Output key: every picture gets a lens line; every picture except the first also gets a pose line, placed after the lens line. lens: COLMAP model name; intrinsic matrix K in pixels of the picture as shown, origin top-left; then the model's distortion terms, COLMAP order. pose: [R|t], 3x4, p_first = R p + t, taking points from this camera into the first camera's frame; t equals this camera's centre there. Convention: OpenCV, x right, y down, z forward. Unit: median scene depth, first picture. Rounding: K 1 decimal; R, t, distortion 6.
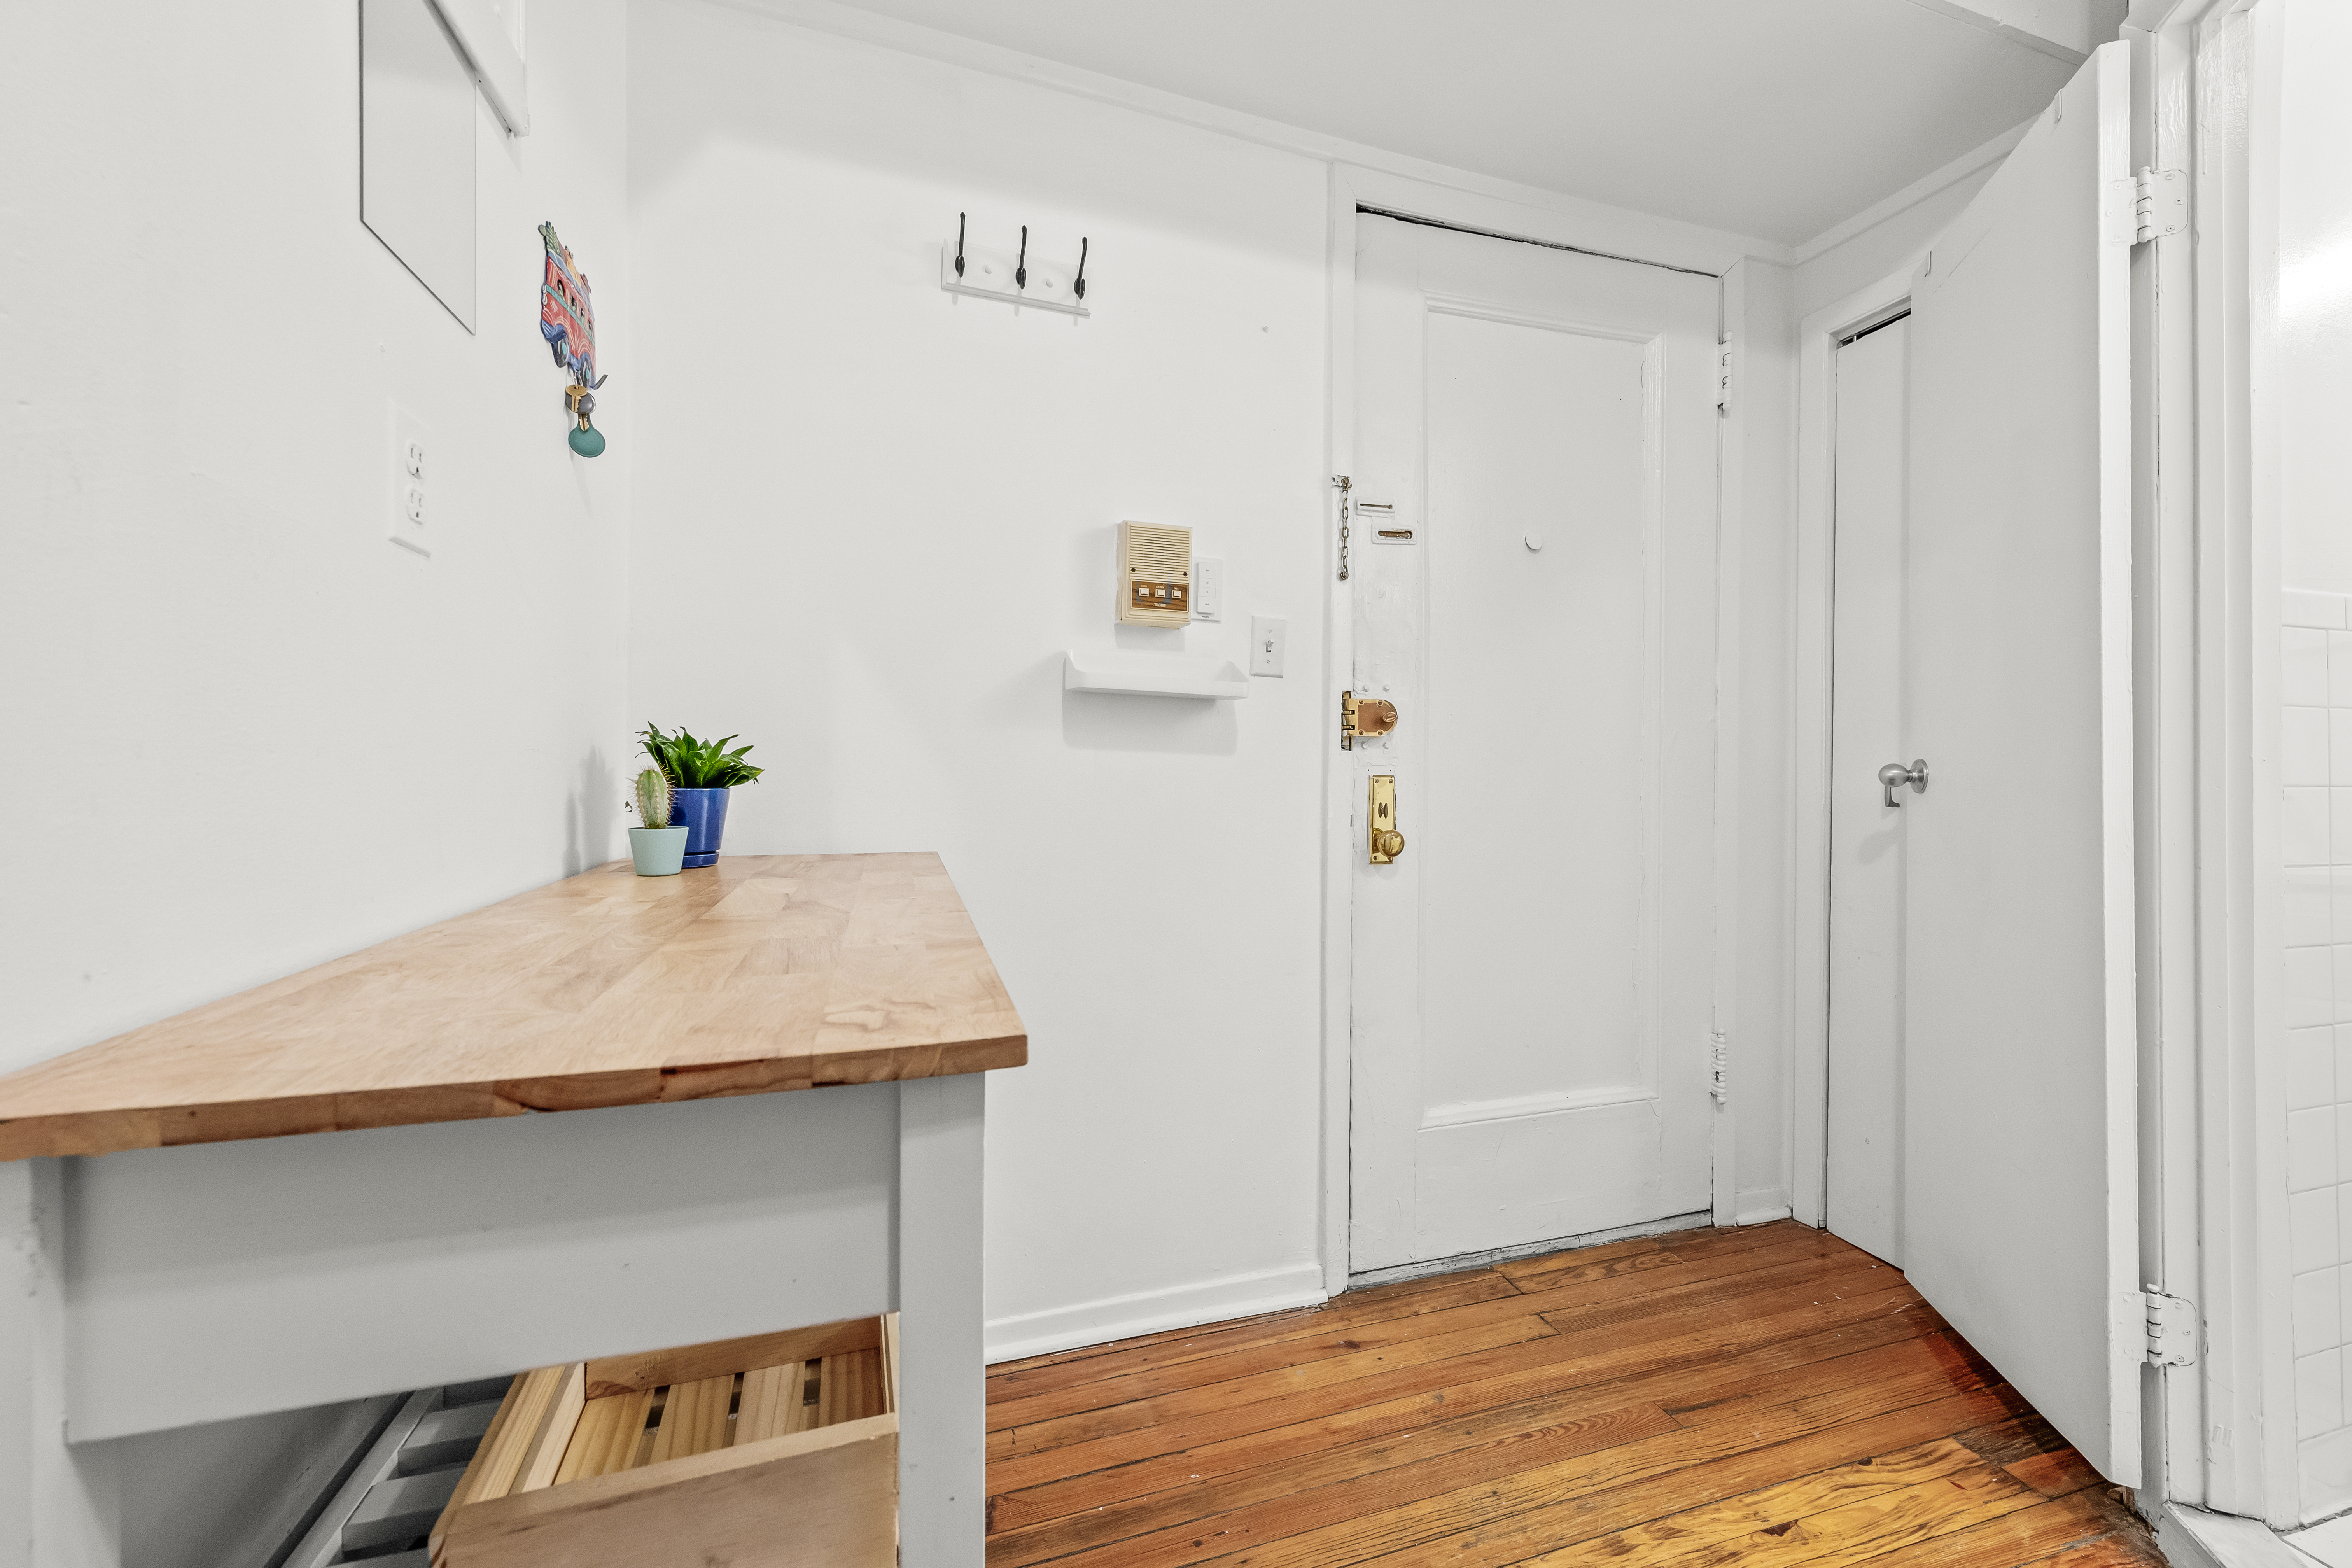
lens RADIAL K [[929.1, 0, 1156.2], [0, 929.1, 776.6], [0, 0, 1]] dist [0.002896, -0.000300]
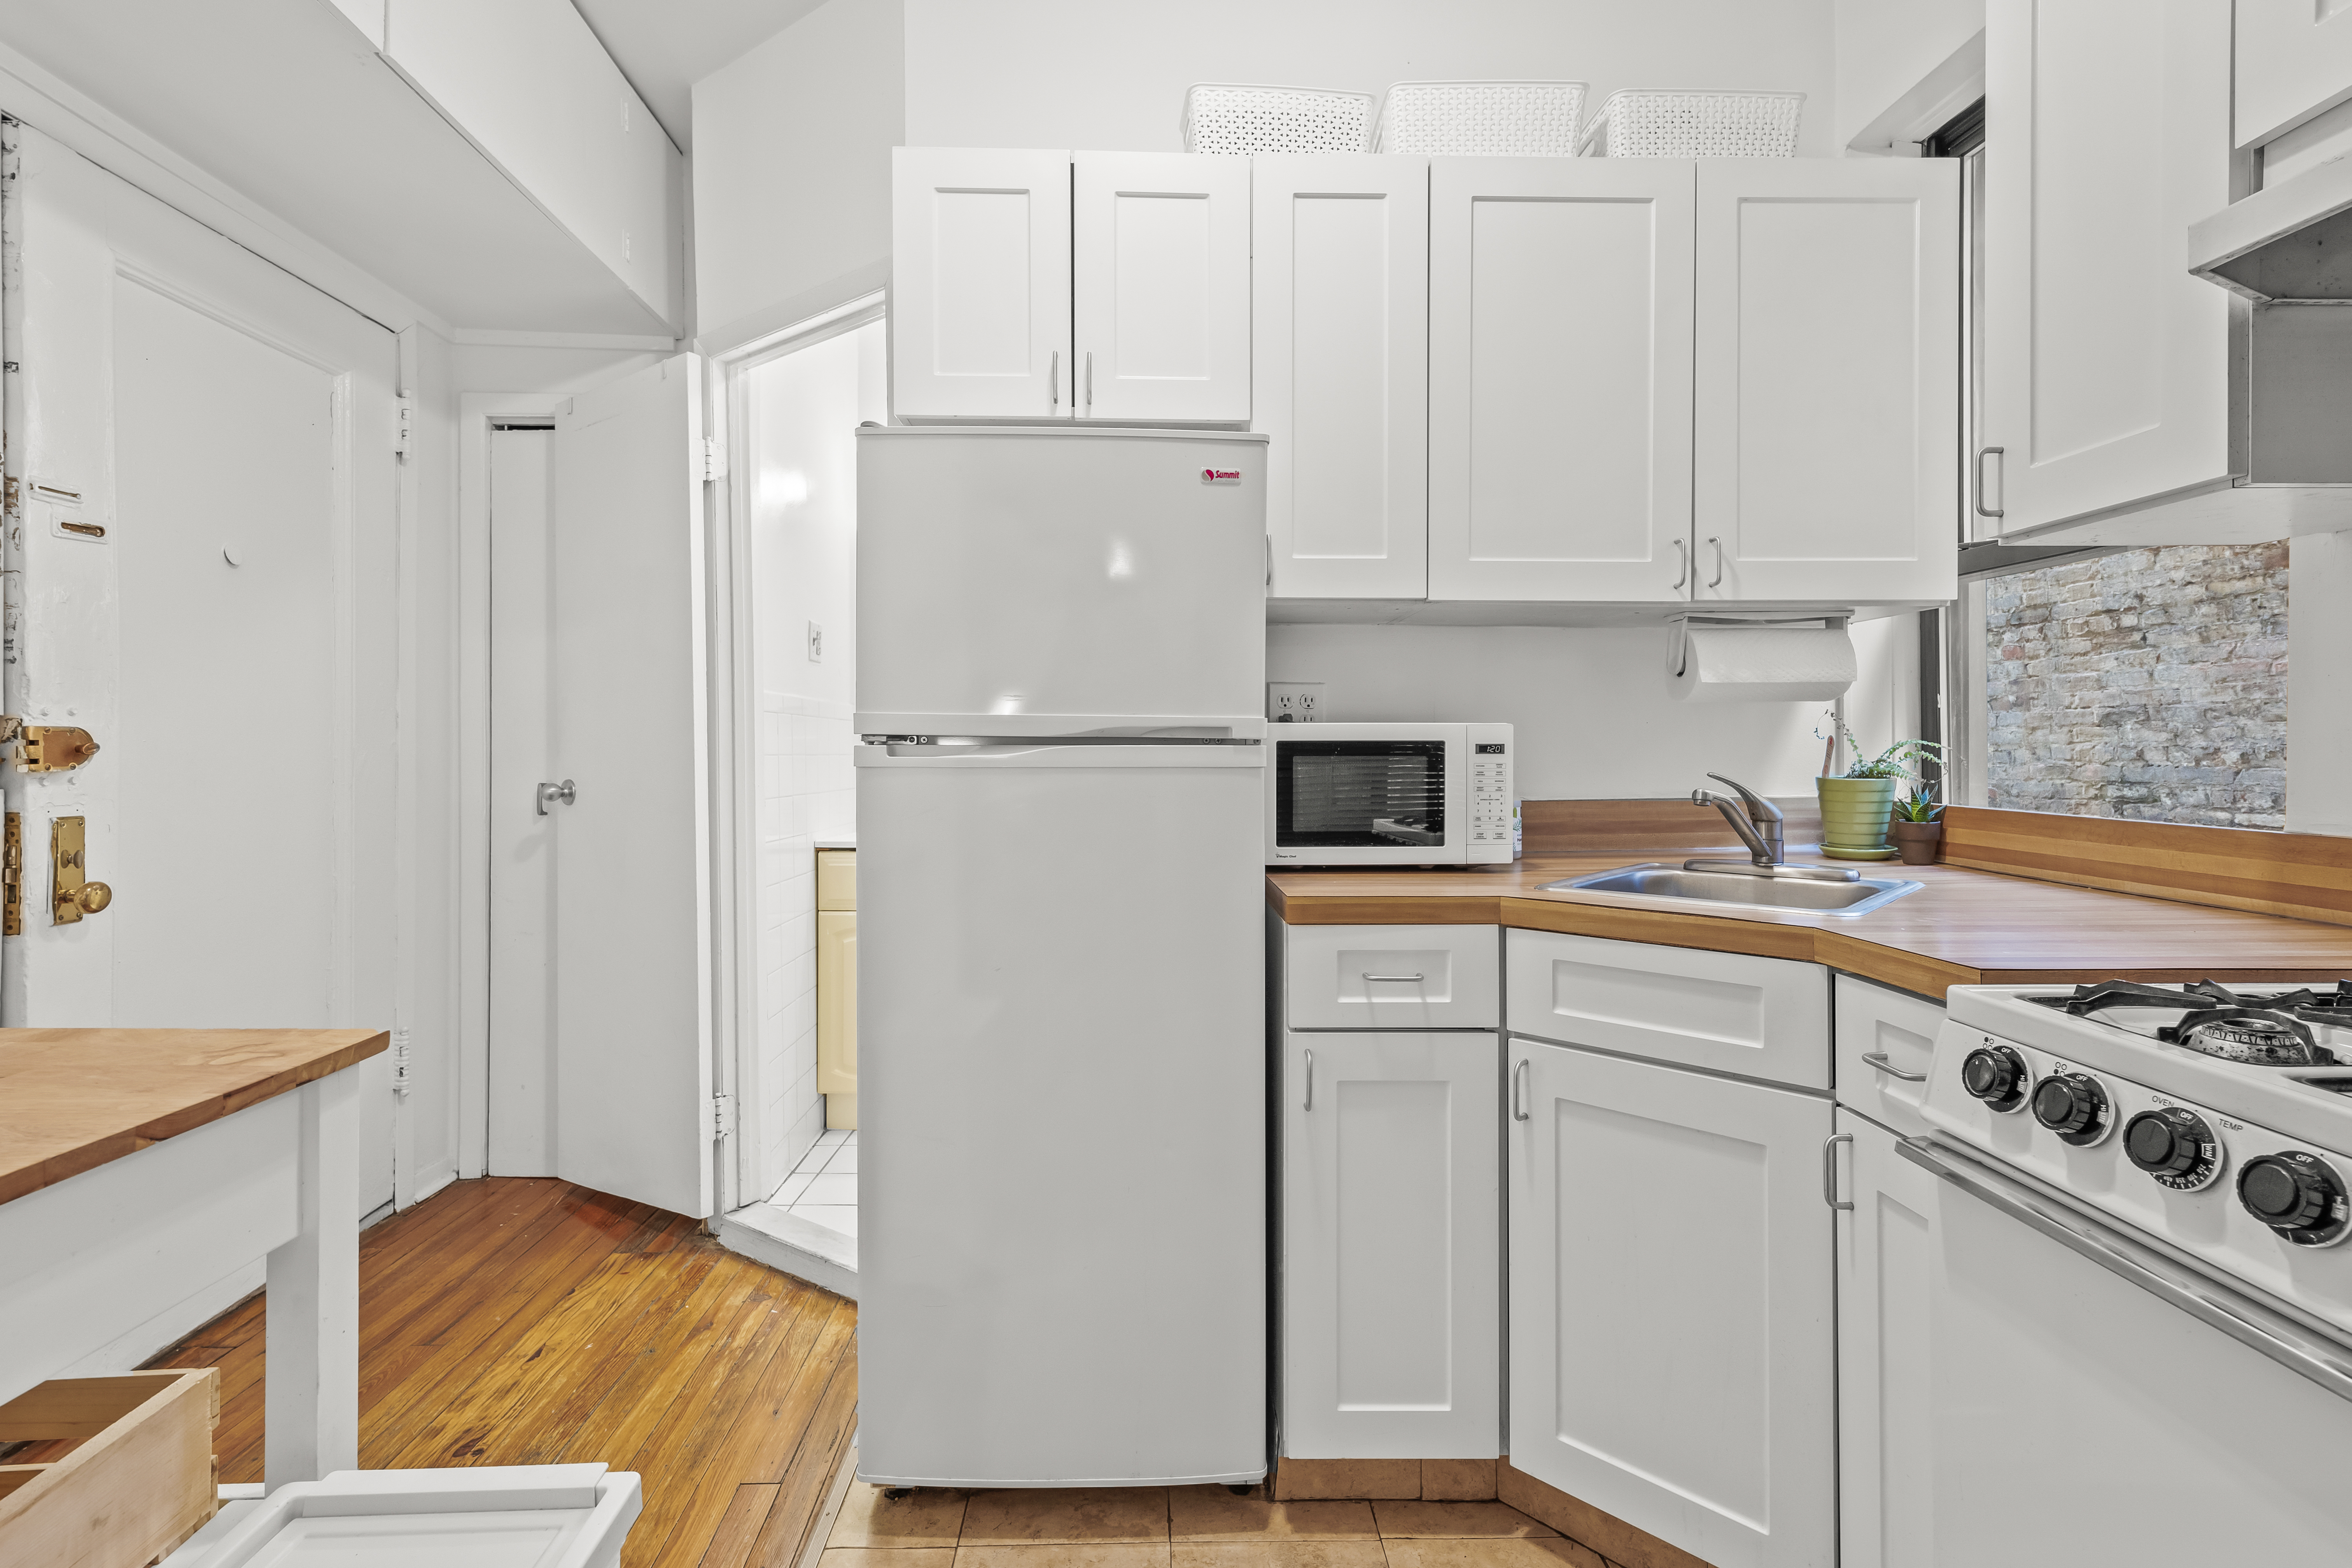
lens RADIAL K [[1085.3, 0, 1166.4], [0, 1085.3, 761.5], [0, 0, 1]] dist [0.019163, 0.000224]
pose [[0.269798, -0.012202, 0.962840, -0.472157], [0.003026, 0.999926, 0.011824, -0.063762], [-0.962912, -0.000276, 0.269815, -0.250338]]
